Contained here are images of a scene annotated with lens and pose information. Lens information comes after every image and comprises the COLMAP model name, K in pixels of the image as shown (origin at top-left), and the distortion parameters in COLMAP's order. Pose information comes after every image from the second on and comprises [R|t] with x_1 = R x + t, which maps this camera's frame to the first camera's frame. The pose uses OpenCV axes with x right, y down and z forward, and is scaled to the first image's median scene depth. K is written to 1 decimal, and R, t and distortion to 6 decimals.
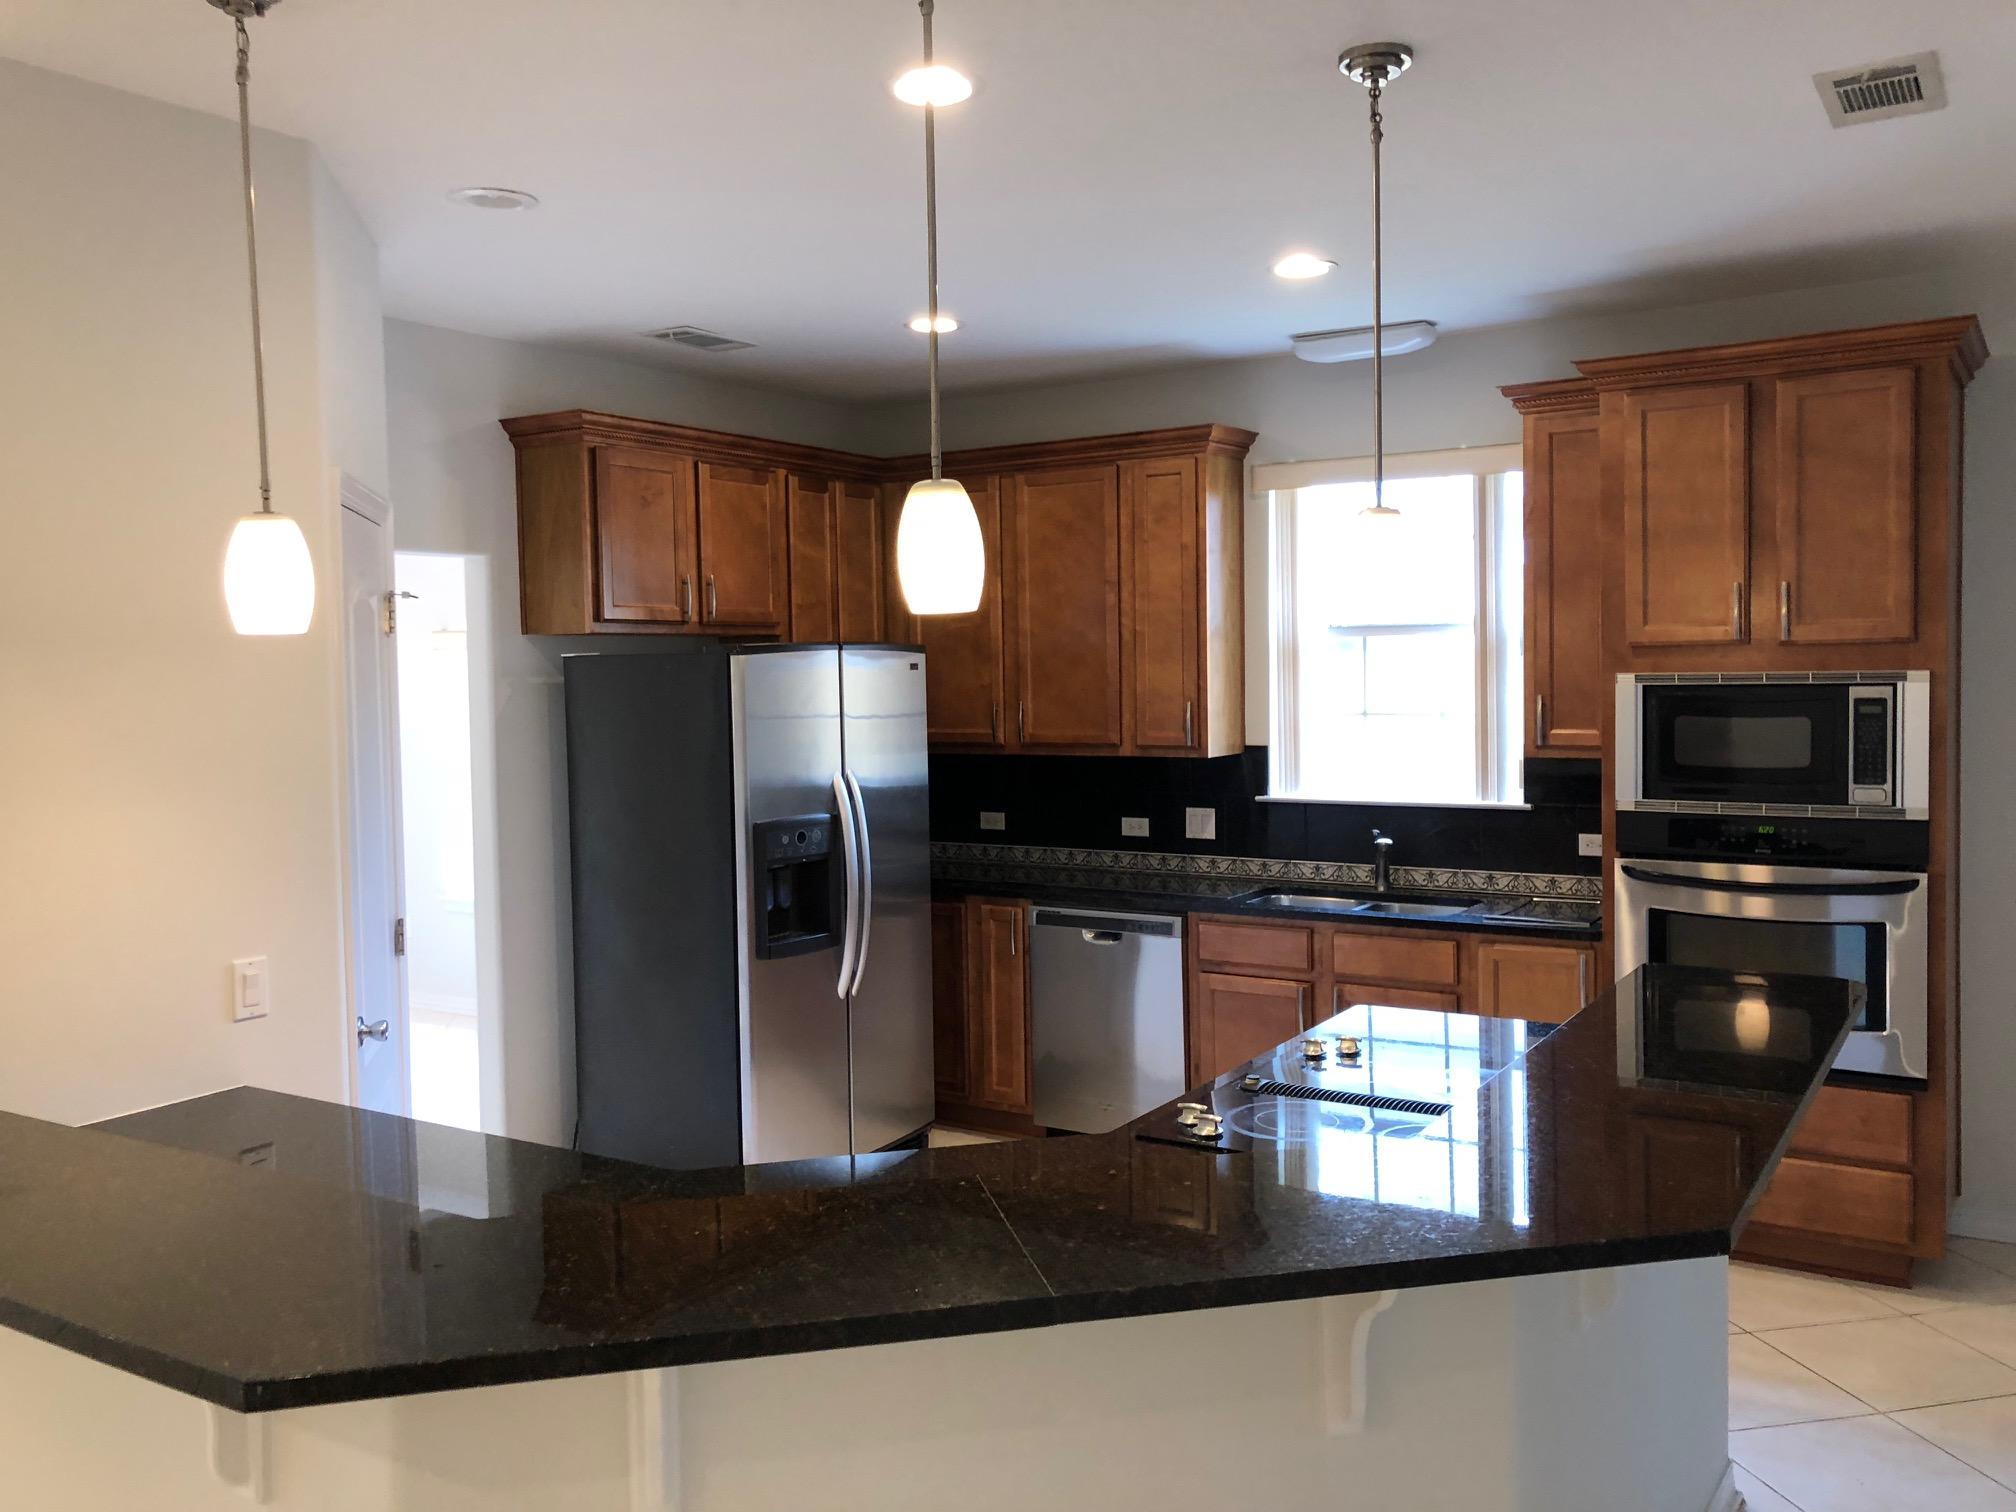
lens RADIAL K [[1646.1, 0, 991.6], [0, 1646.1, 753.2], [0, 0, 1]] dist [0.041778, -0.034804]
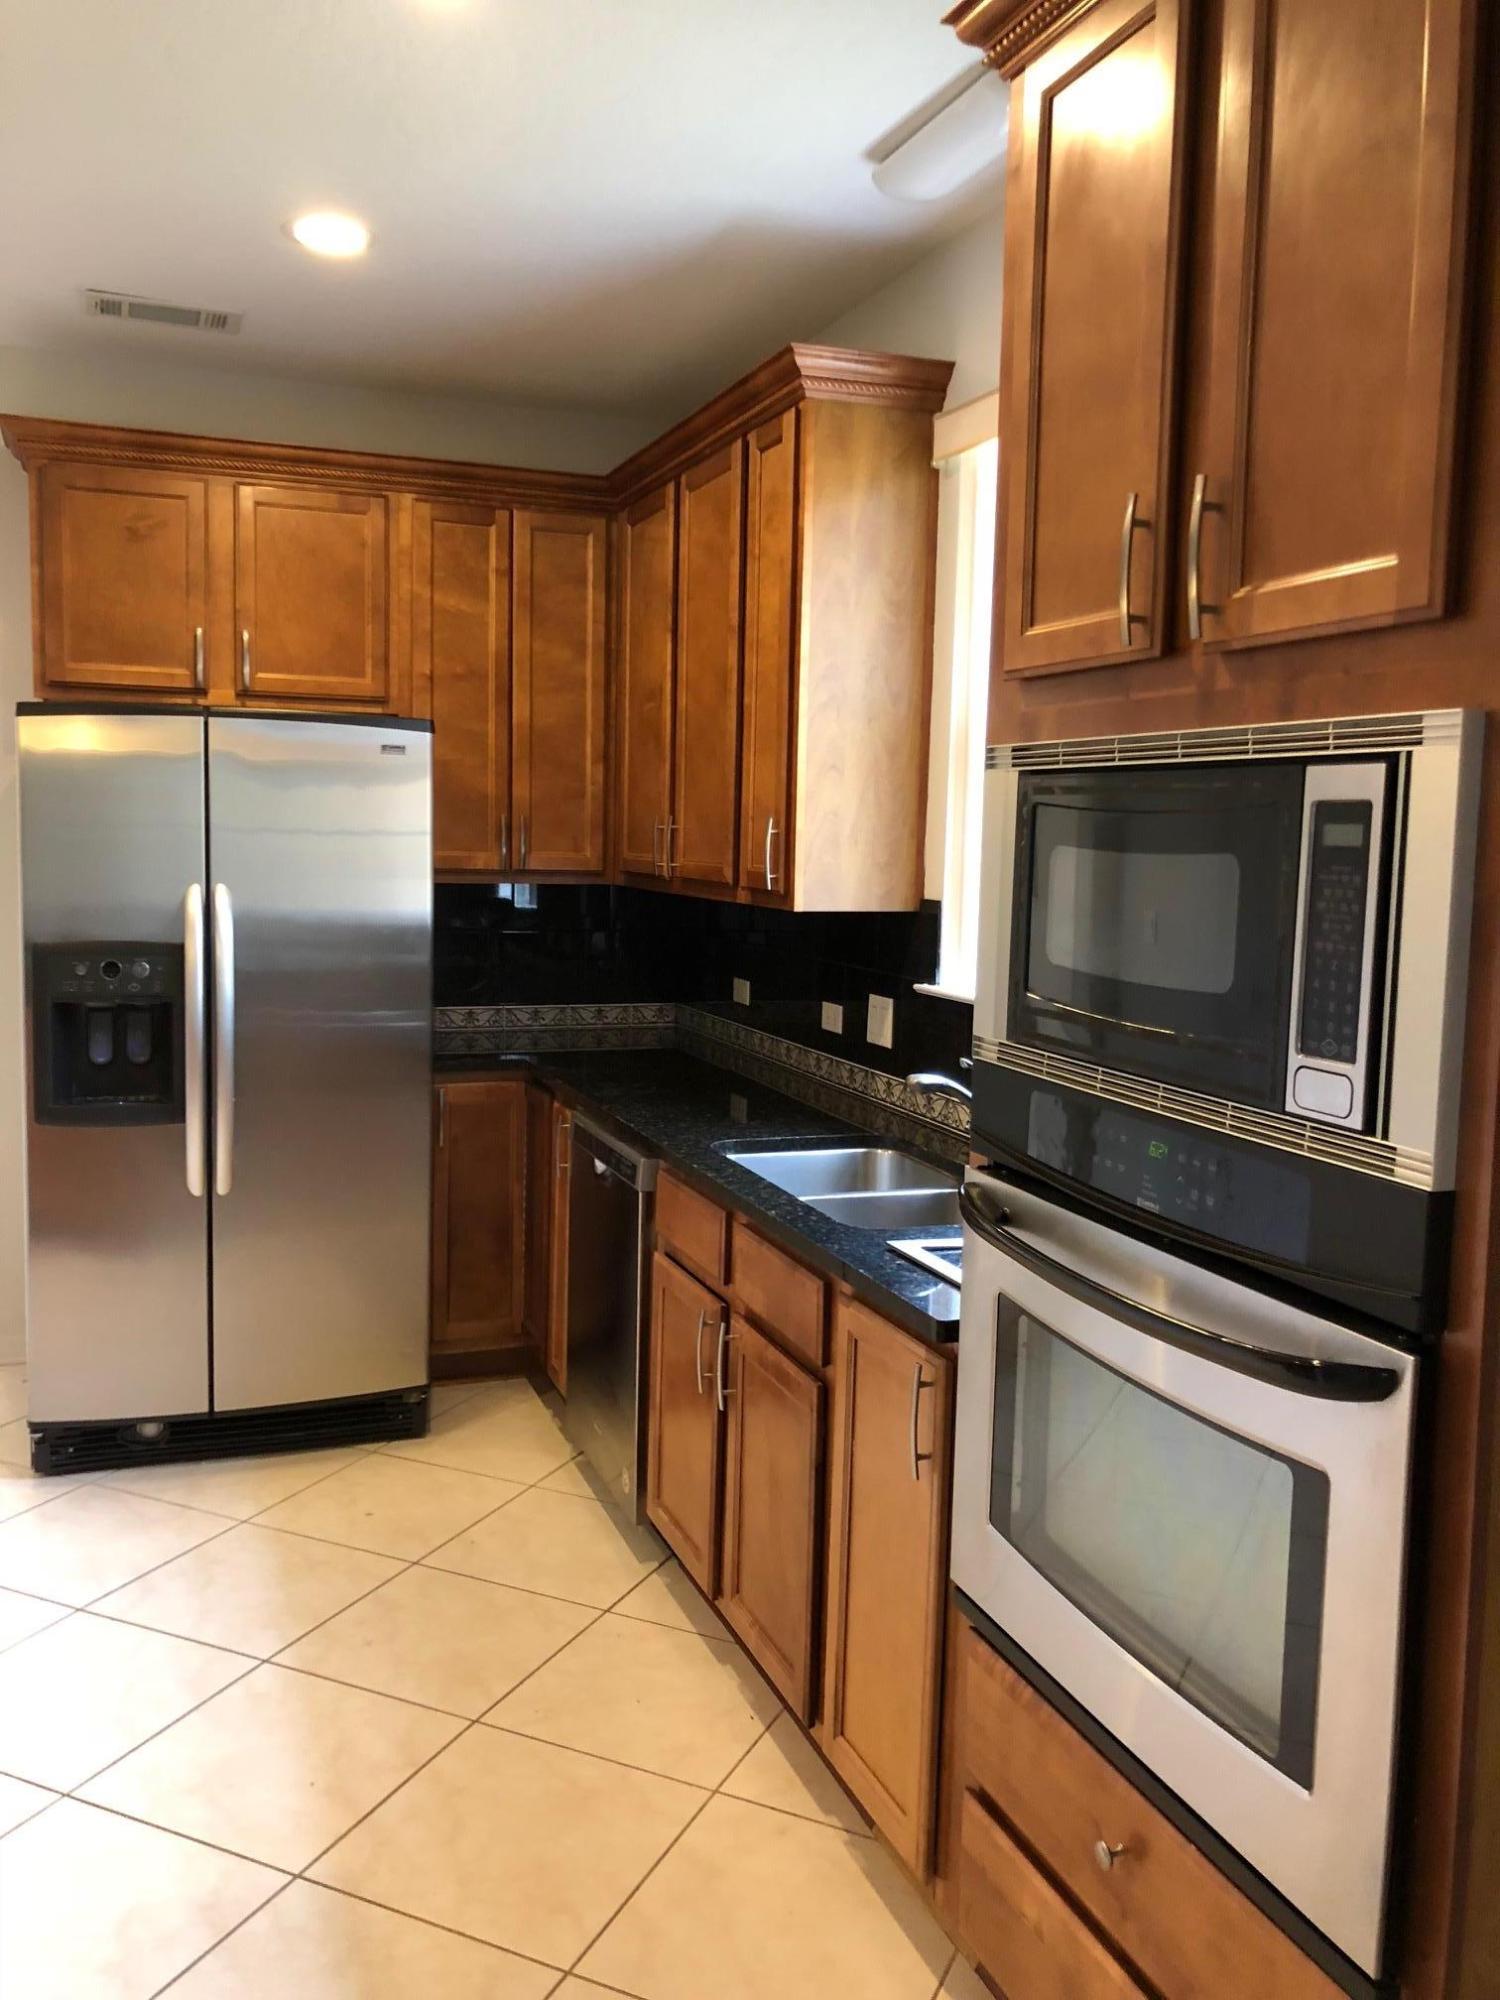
lens RADIAL K [[1633.0, 0, 738.5], [0, 1633.0, 985.3], [0, 0, 1]] dist [0.041778, -0.034804]
pose [[0.798377, 0.093161, -0.594907, 0.514174], [-0.068437, 0.995596, 0.064064, -0.007500], [0.598256, -0.010434, 0.801237, 0.541675]]
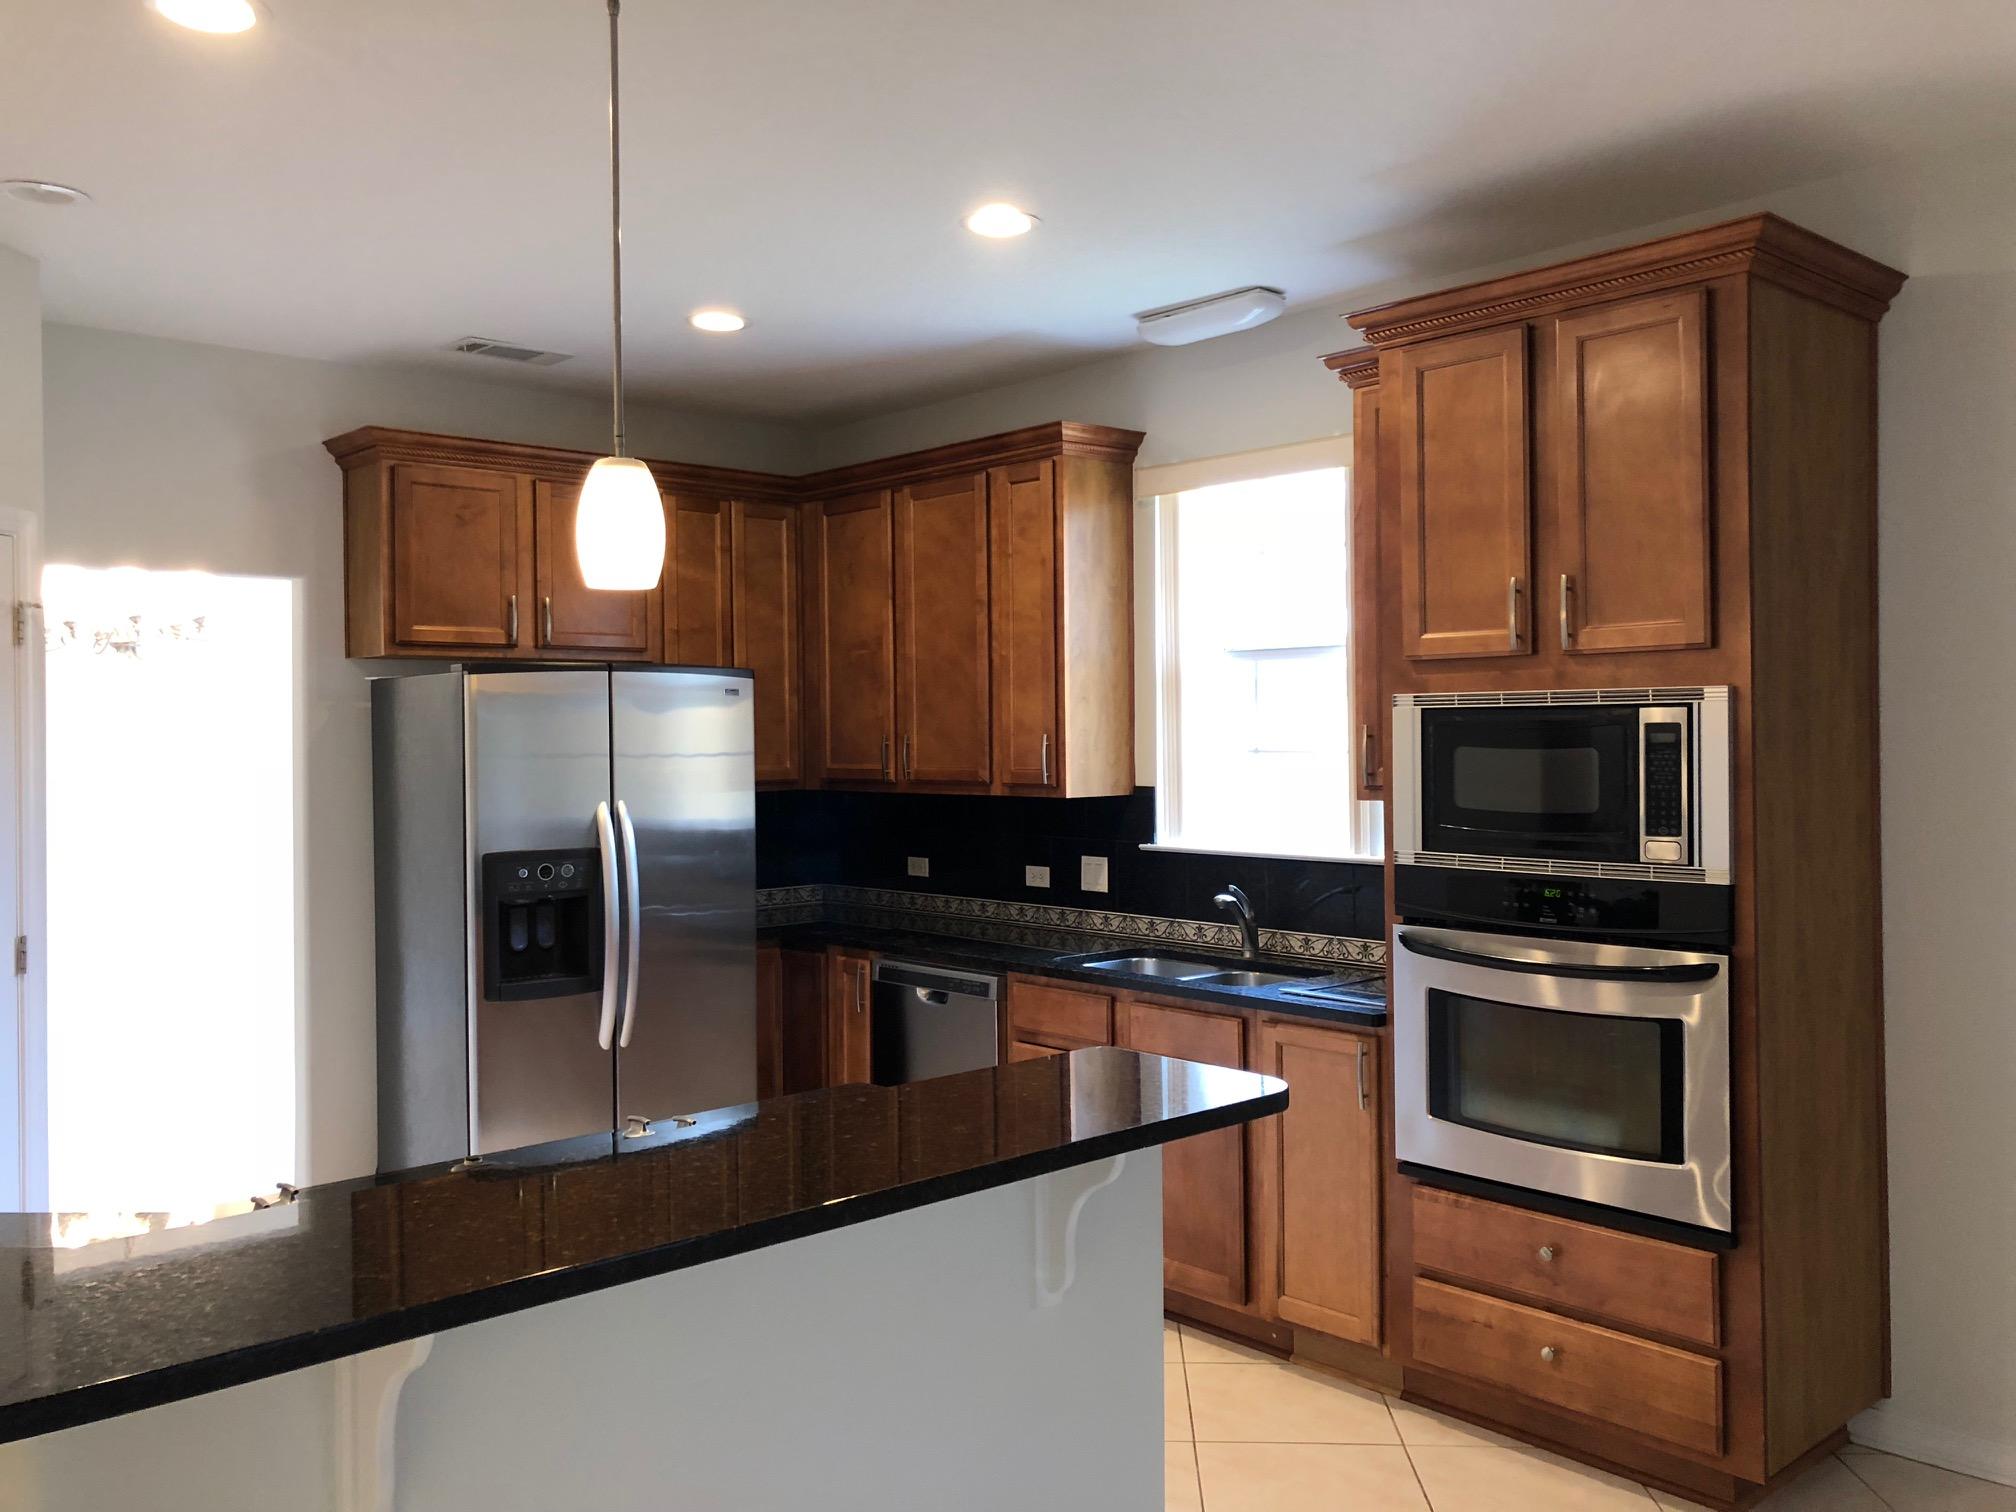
lens RADIAL K [[1646.1, 0, 1013.1], [0, 1646.1, 749.9], [0, 0, 1]] dist [0.041778, -0.034804]
pose [[0.966292, 0.010435, -0.257236, 0.355413], [-0.020757, 0.999083, -0.037444, 0.011376], [0.256610, 0.041521, 0.965623, 0.153074]]
